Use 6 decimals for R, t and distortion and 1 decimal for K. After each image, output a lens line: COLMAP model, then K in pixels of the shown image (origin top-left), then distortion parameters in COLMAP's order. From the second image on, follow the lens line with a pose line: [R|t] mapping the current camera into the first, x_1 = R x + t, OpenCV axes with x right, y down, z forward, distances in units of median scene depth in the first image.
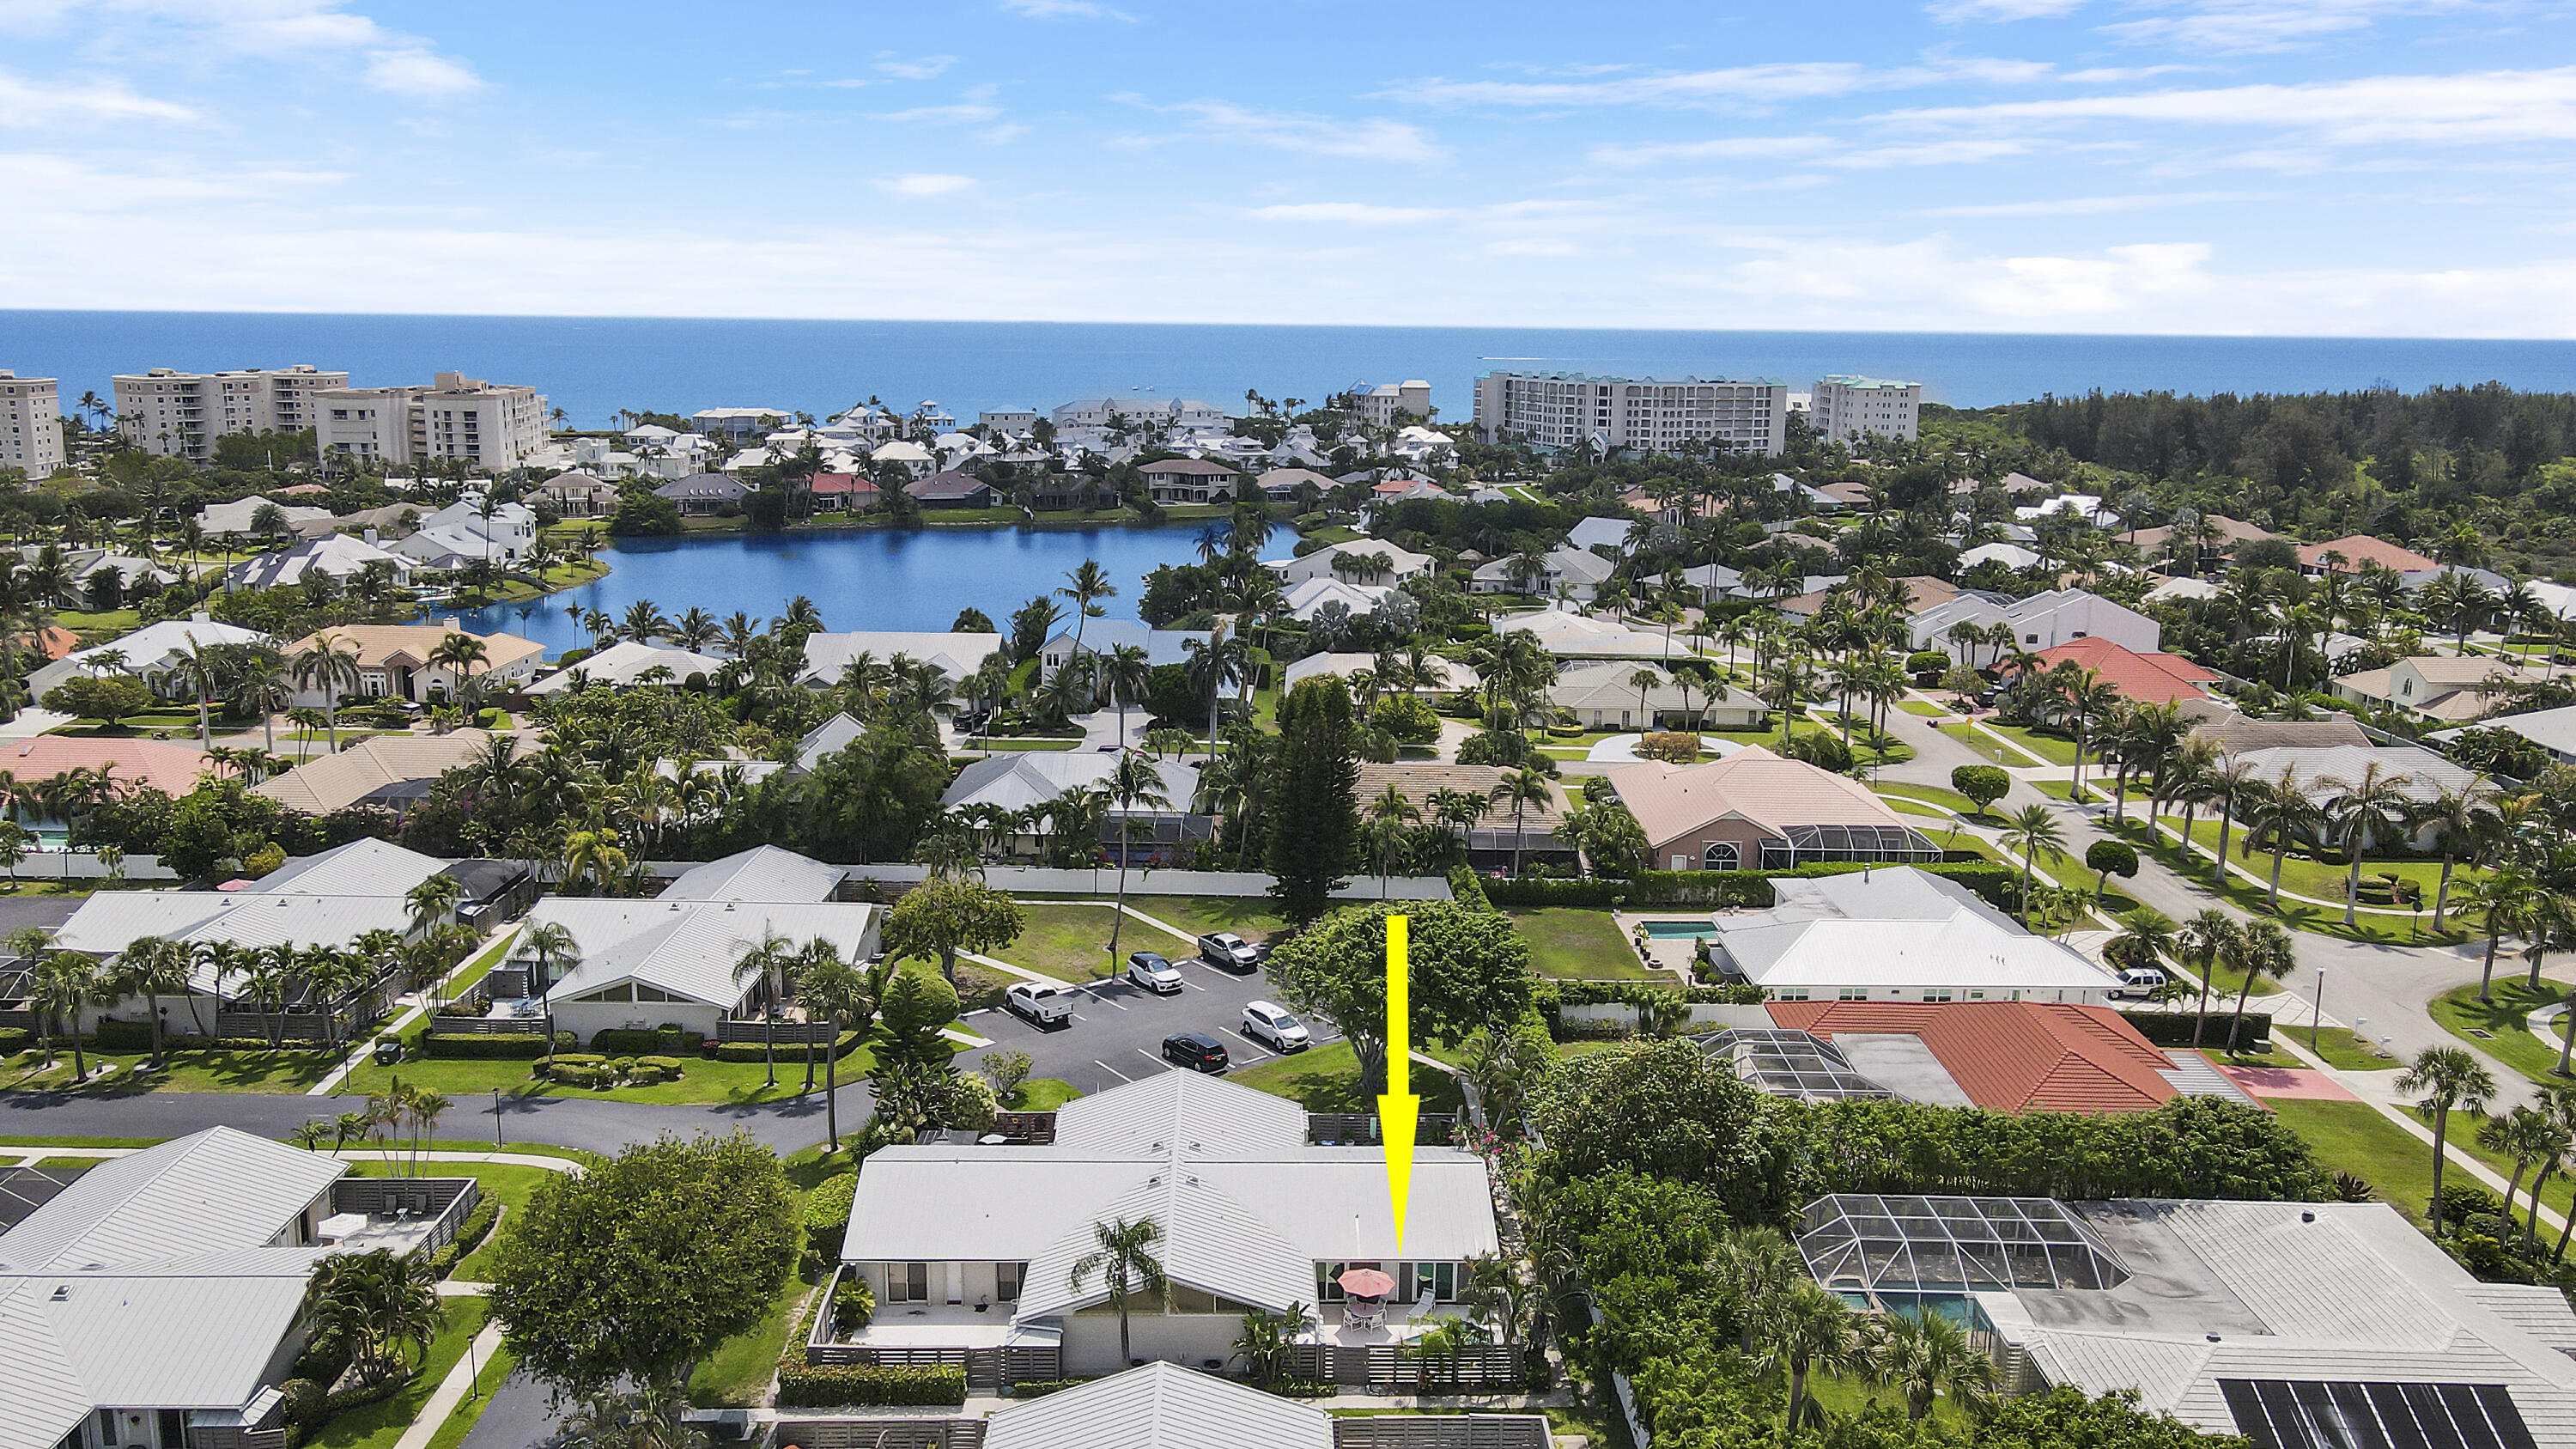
lens RADIAL K [[1843.9, 0, 1288.0], [0, 1843.9, 724.5], [0, 0, 1]] dist [0.023046, -0.001901]
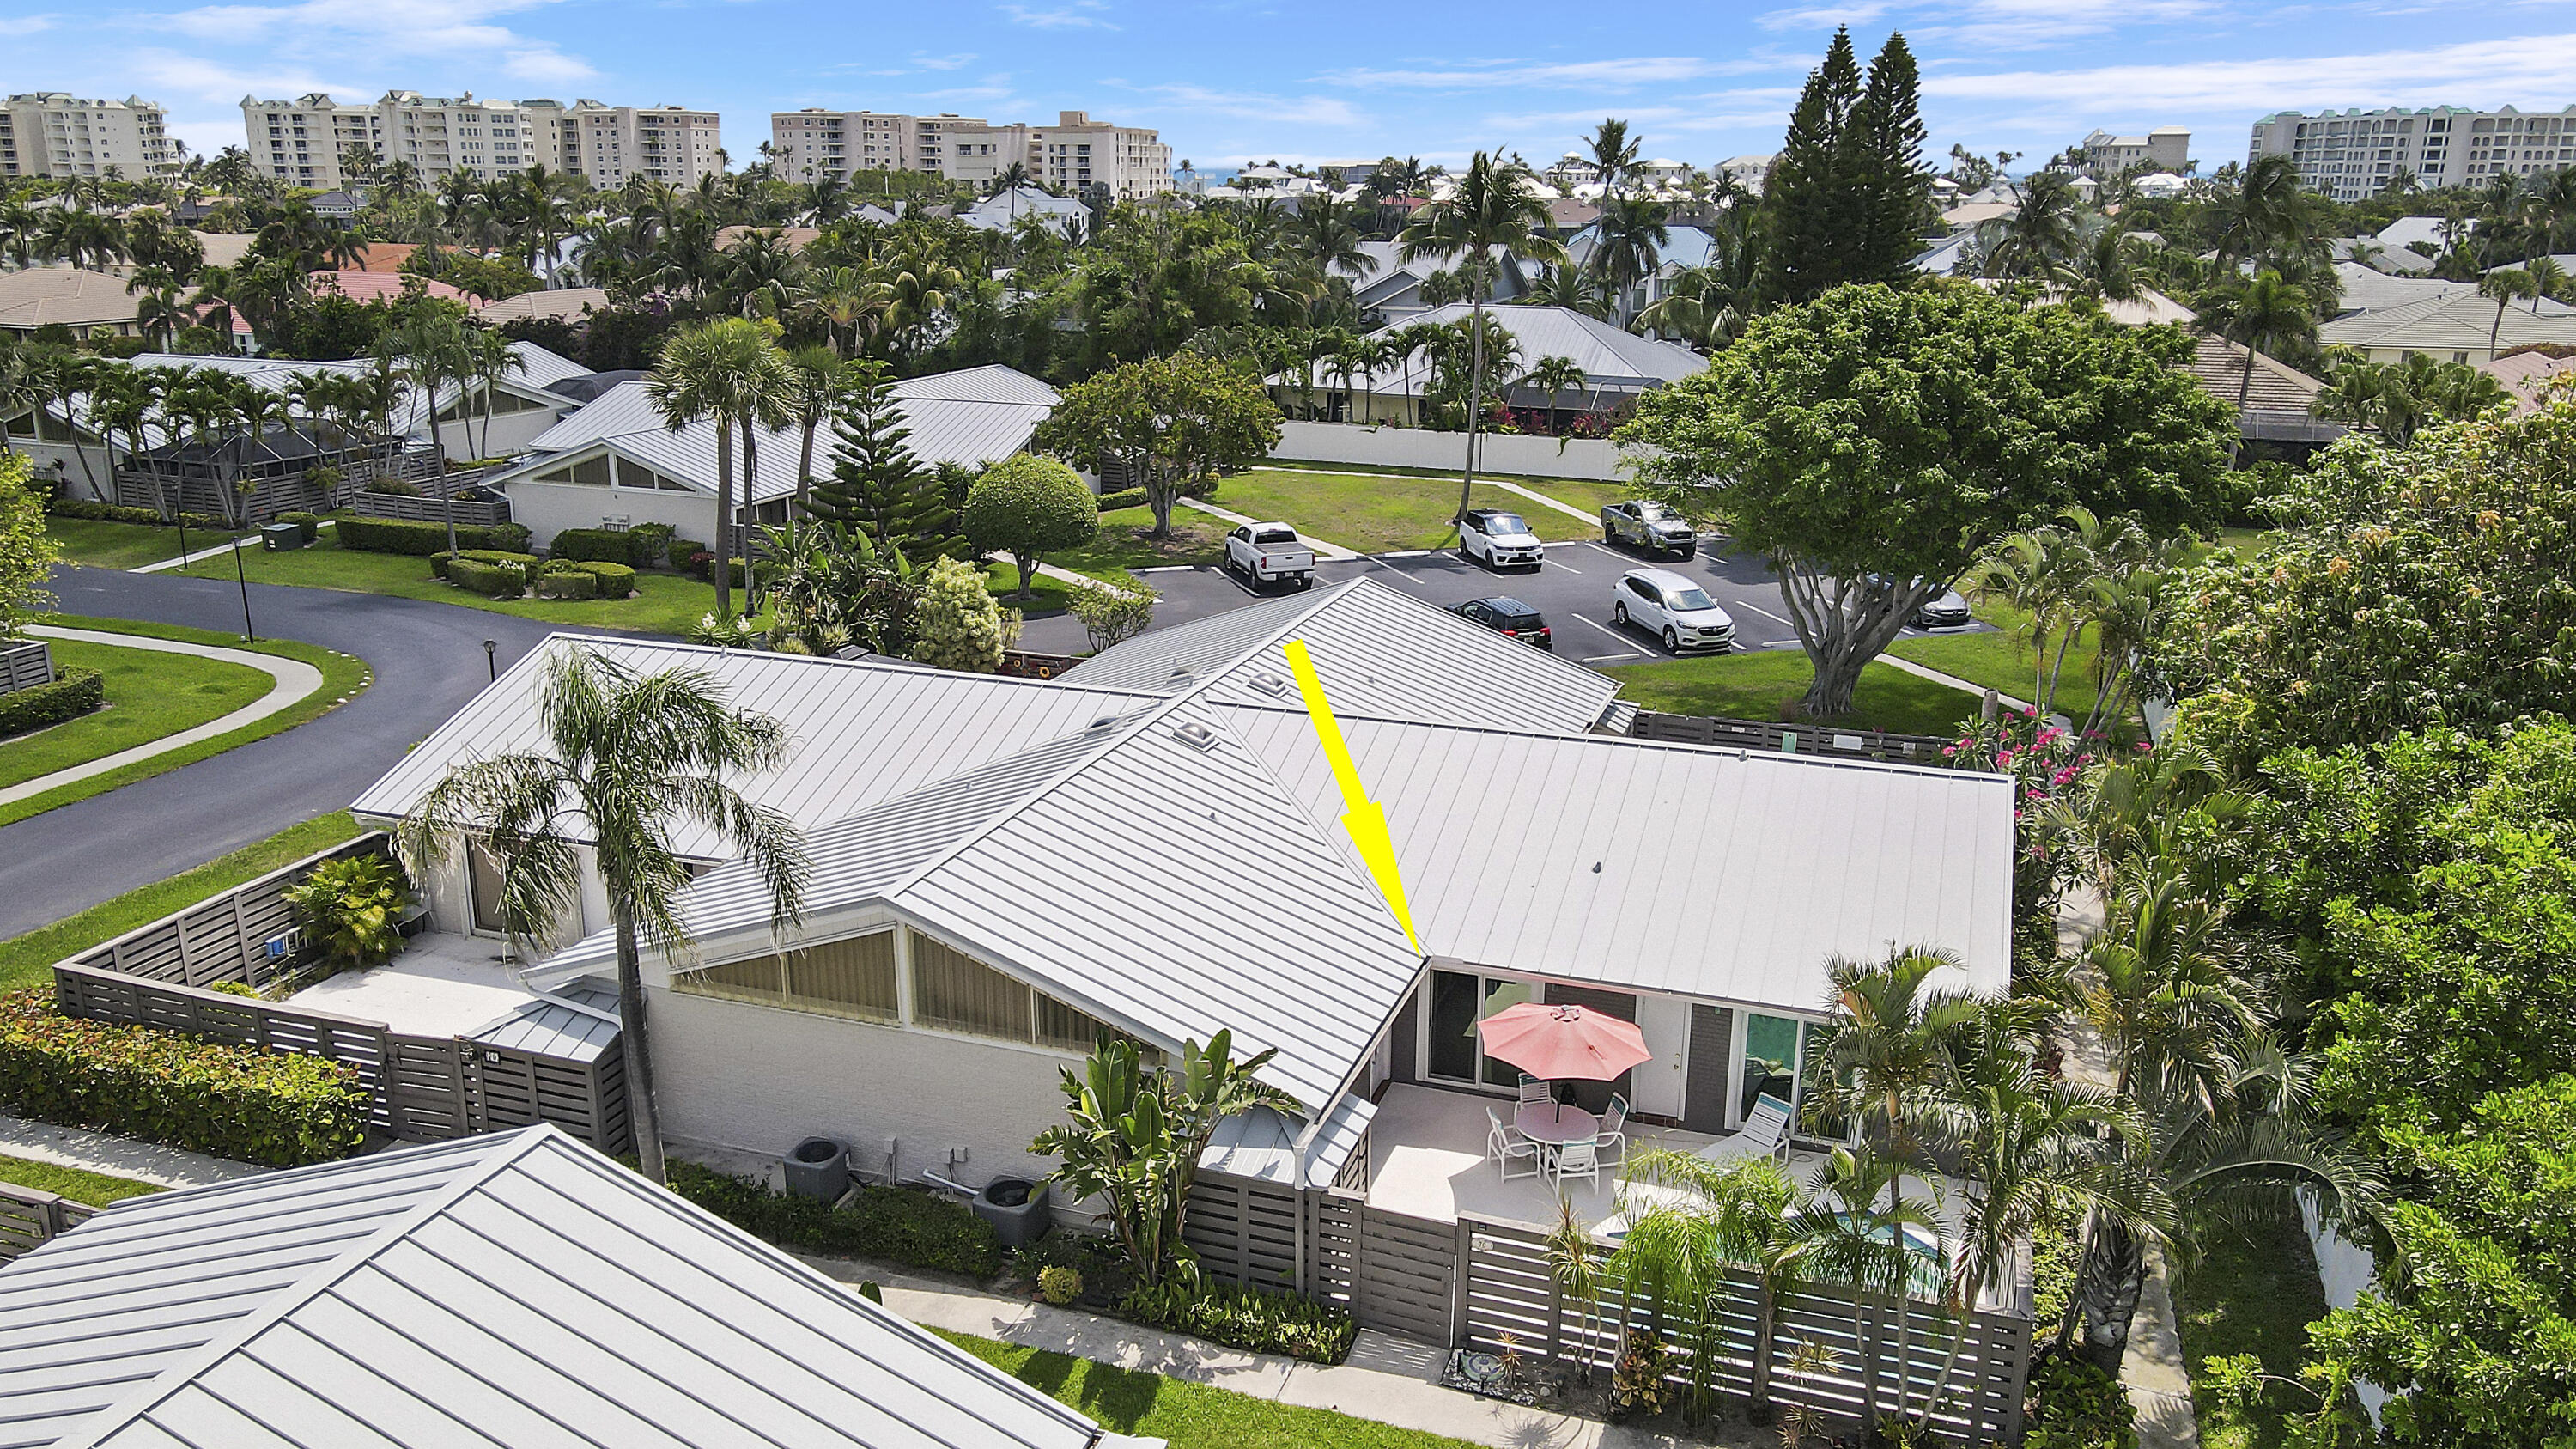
lens RADIAL K [[1843.9, 0, 1288.0], [0, 1843.9, 724.5], [0, 0, 1]] dist [0.023046, -0.001901]
pose [[0.933854, 0.083319, -0.347813, 0.078149], [-0.054829, 0.994342, 0.090983, 0.160691], [0.353426, -0.065894, 0.933139, 0.499185]]
